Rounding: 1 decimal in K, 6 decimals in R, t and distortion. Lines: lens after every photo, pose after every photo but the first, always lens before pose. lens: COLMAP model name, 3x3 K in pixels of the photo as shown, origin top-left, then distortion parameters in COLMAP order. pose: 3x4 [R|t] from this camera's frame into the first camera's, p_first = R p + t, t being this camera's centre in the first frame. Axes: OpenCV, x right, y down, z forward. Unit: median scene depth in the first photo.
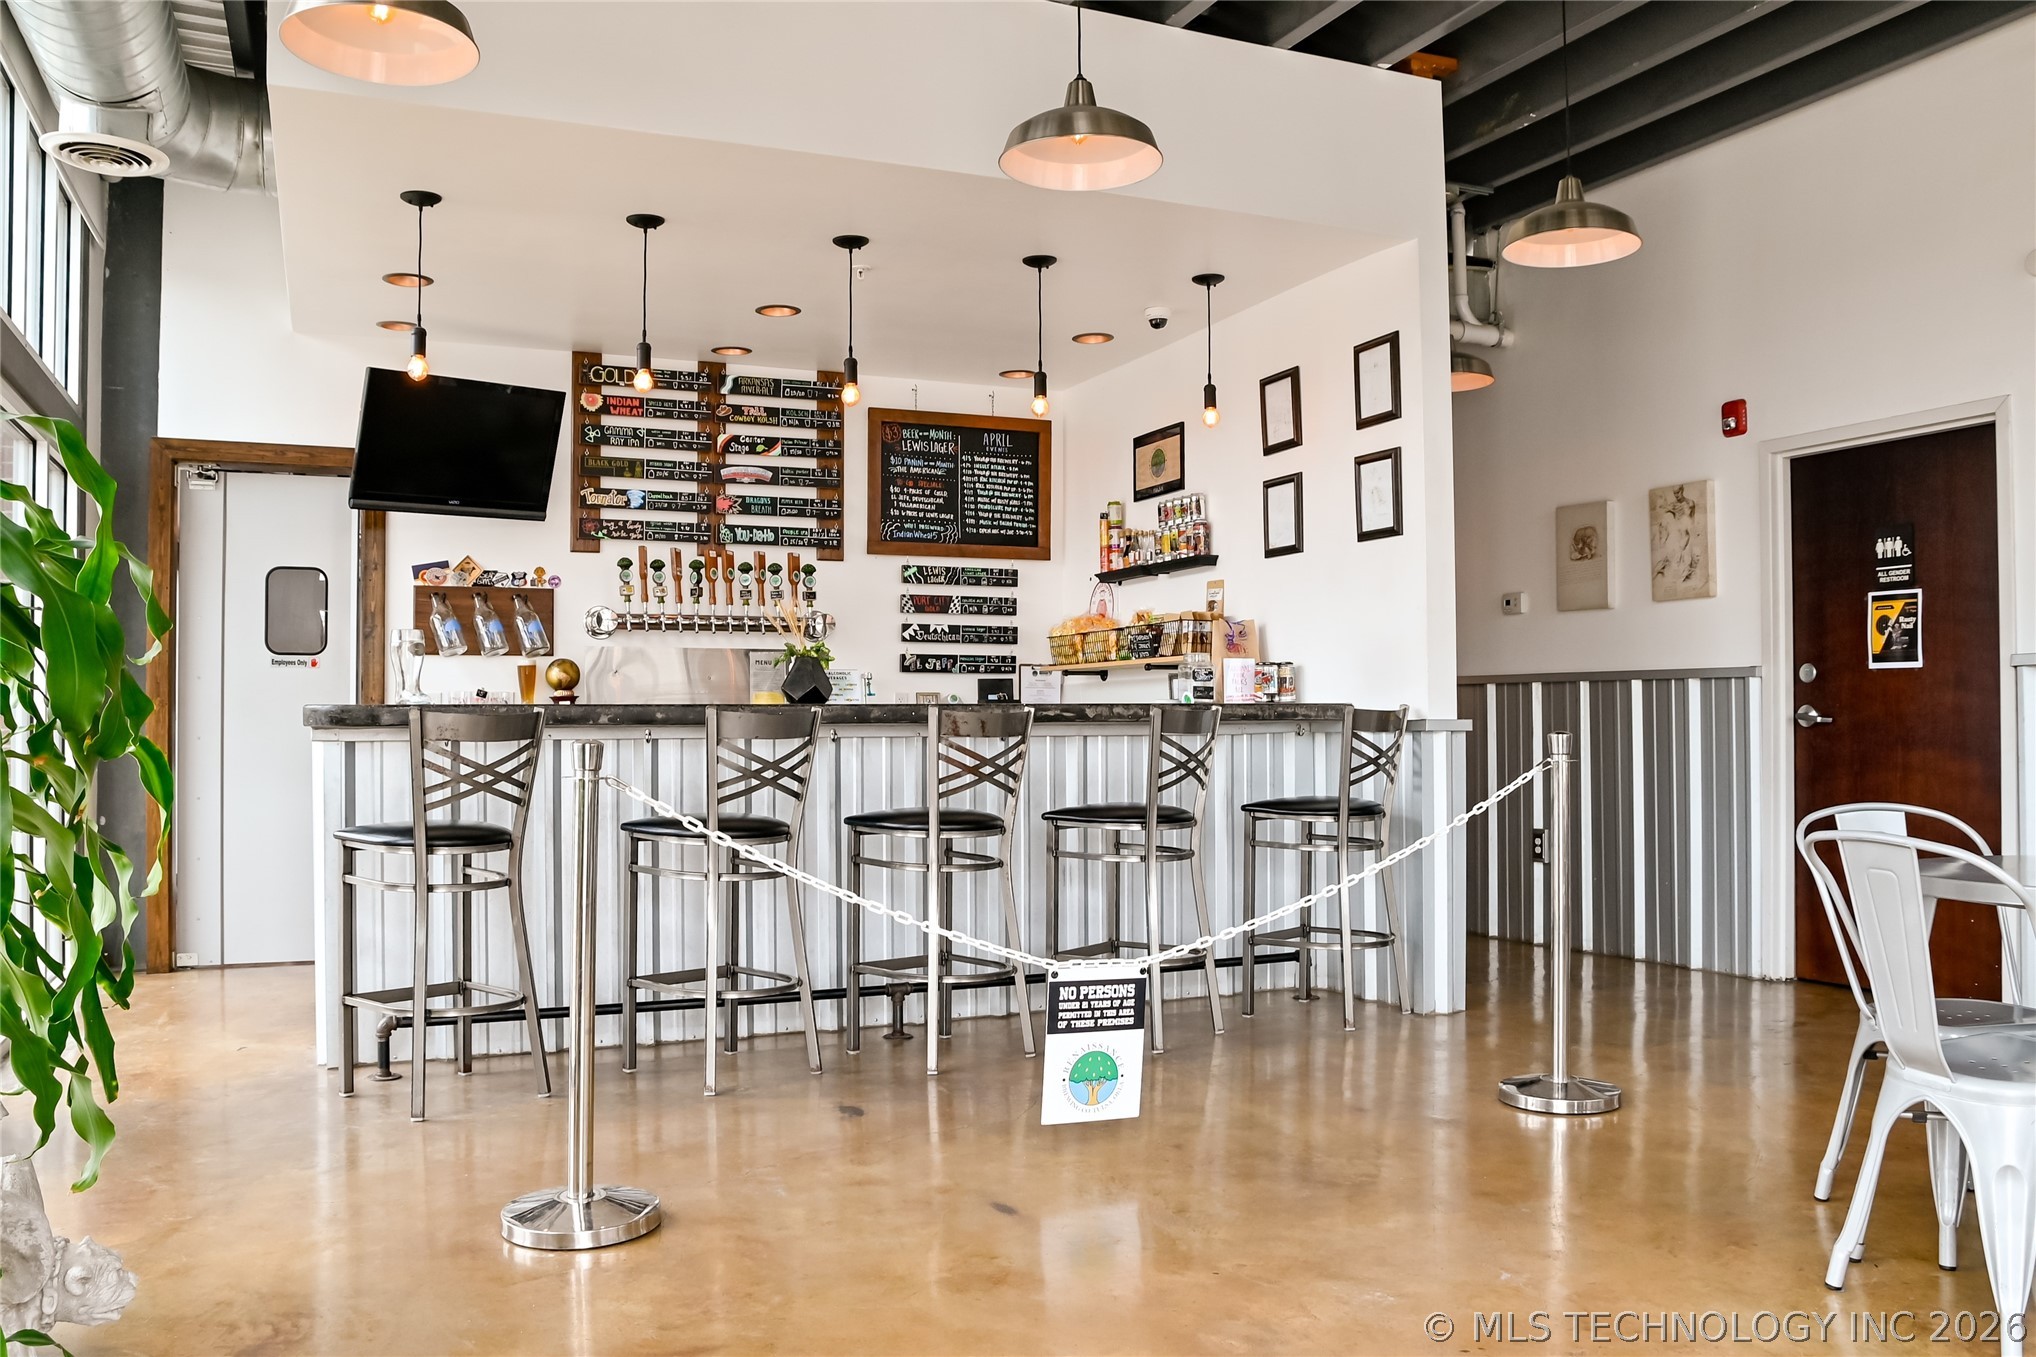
lens RADIAL K [[1688.2, 0, 946.9], [0, 1688.2, 721.1], [0, 0, 1]] dist [-0.154893, 0.116510]
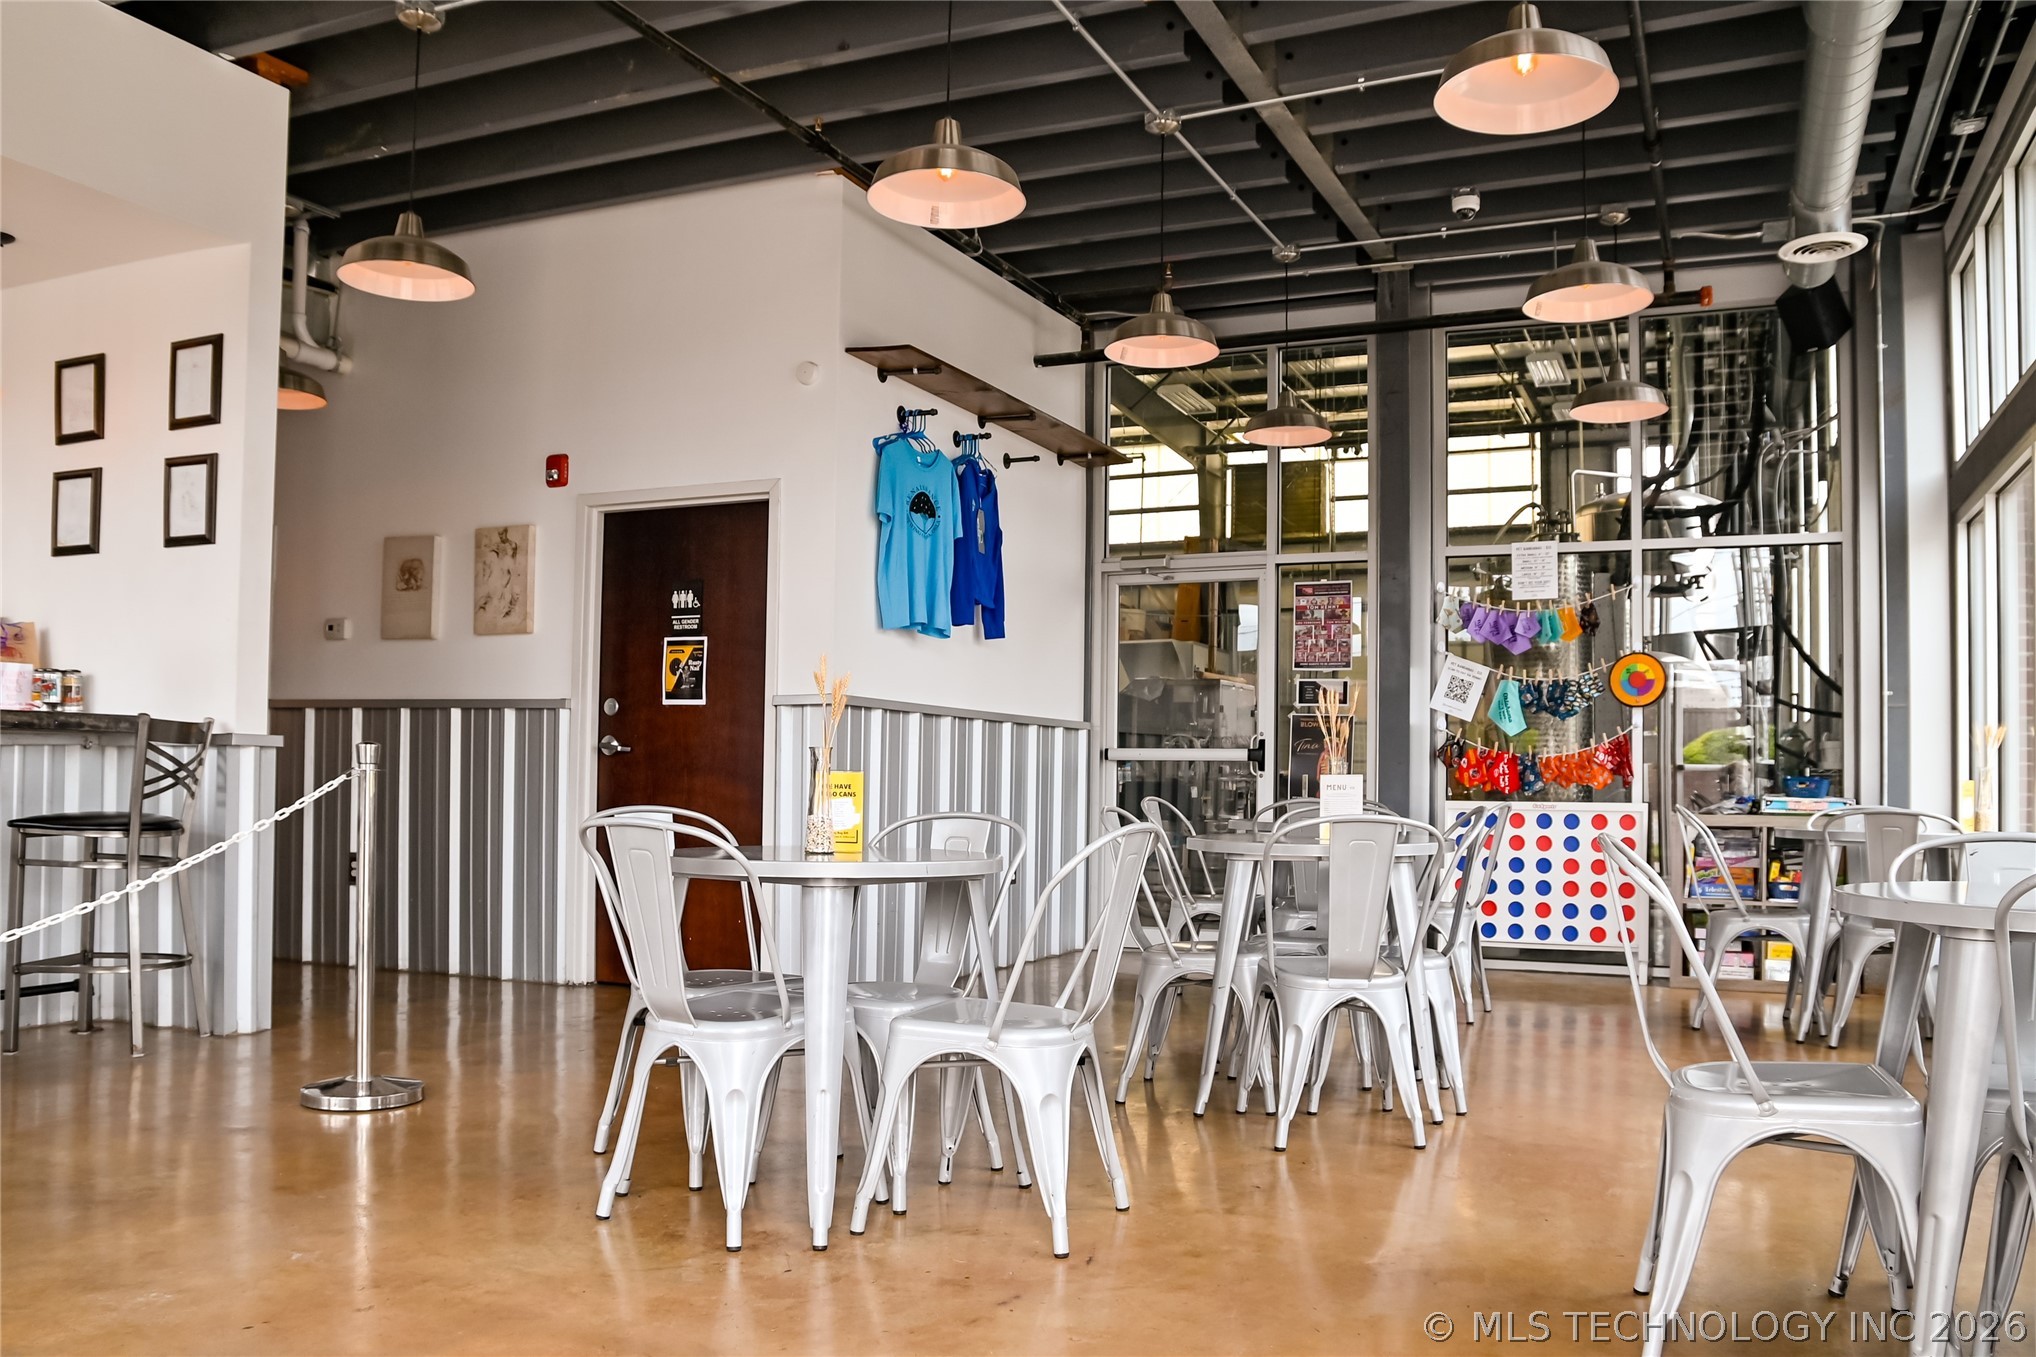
lens RADIAL K [[1631.6, 0, 1152.1], [0, 1631.6, 749.7], [0, 0, 1]] dist [-0.119184, 0.080374]
pose [[0.699280, 0.031051, 0.714173, 0.001981], [-0.020086, 0.999515, -0.023790, 0.018209], [-0.714566, 0.002291, 0.699564, -0.032016]]
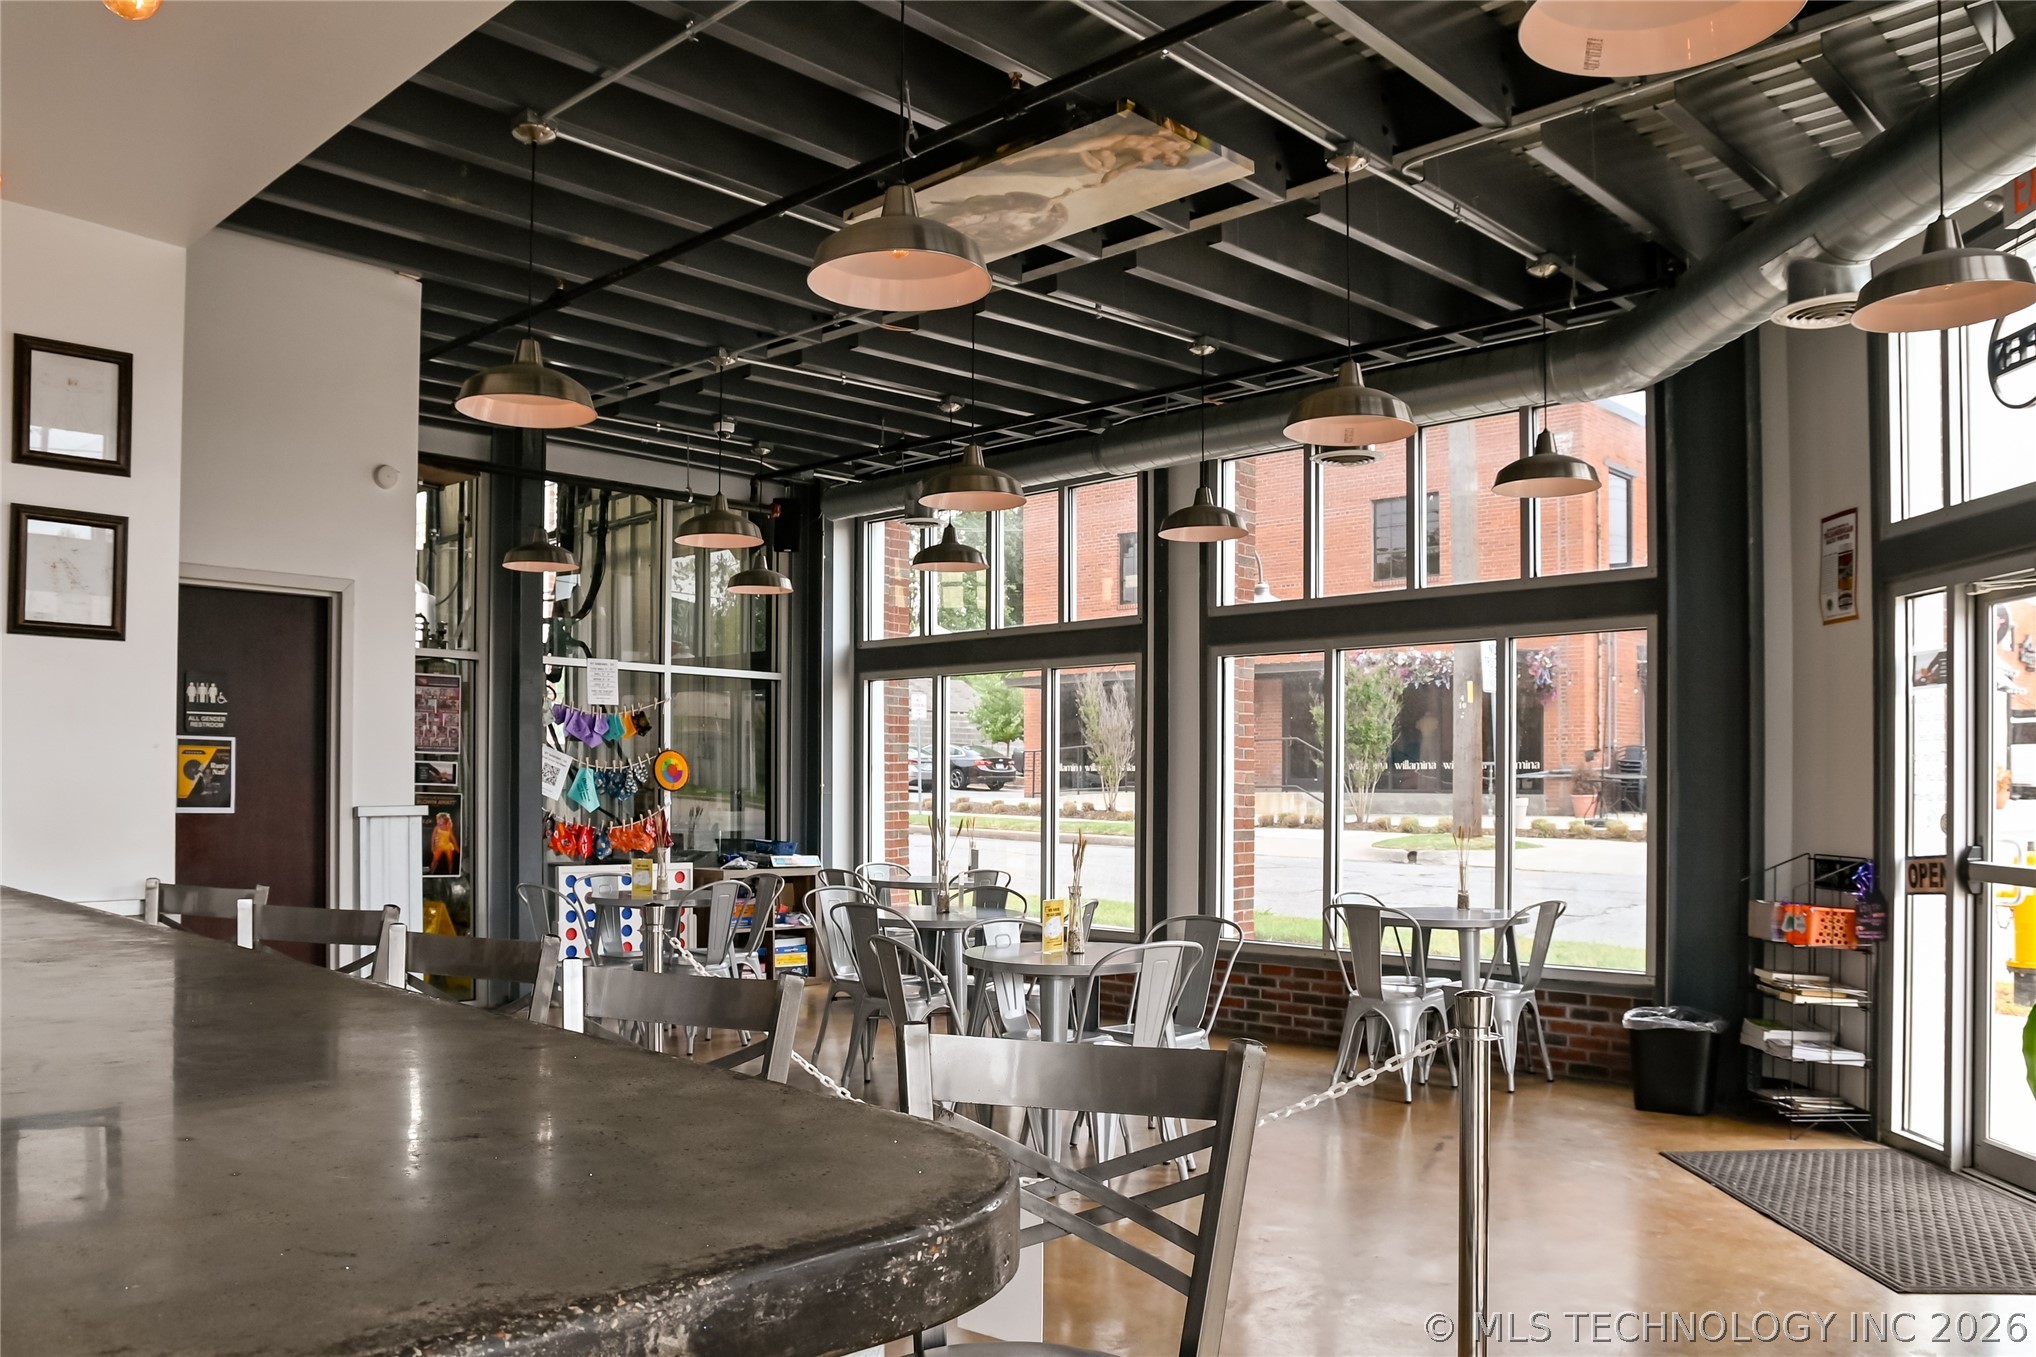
lens RADIAL K [[1530.2, 0, 1019.6], [0, 1530.2, 776.7], [0, 0, 1]] dist [0.001011, 0.000176]
pose [[-0.388098, 0.008224, 0.921581, -0.453421], [-0.017304, 0.999719, -0.016208, -0.045489], [-0.921455, -0.022238, -0.387847, 0.840720]]
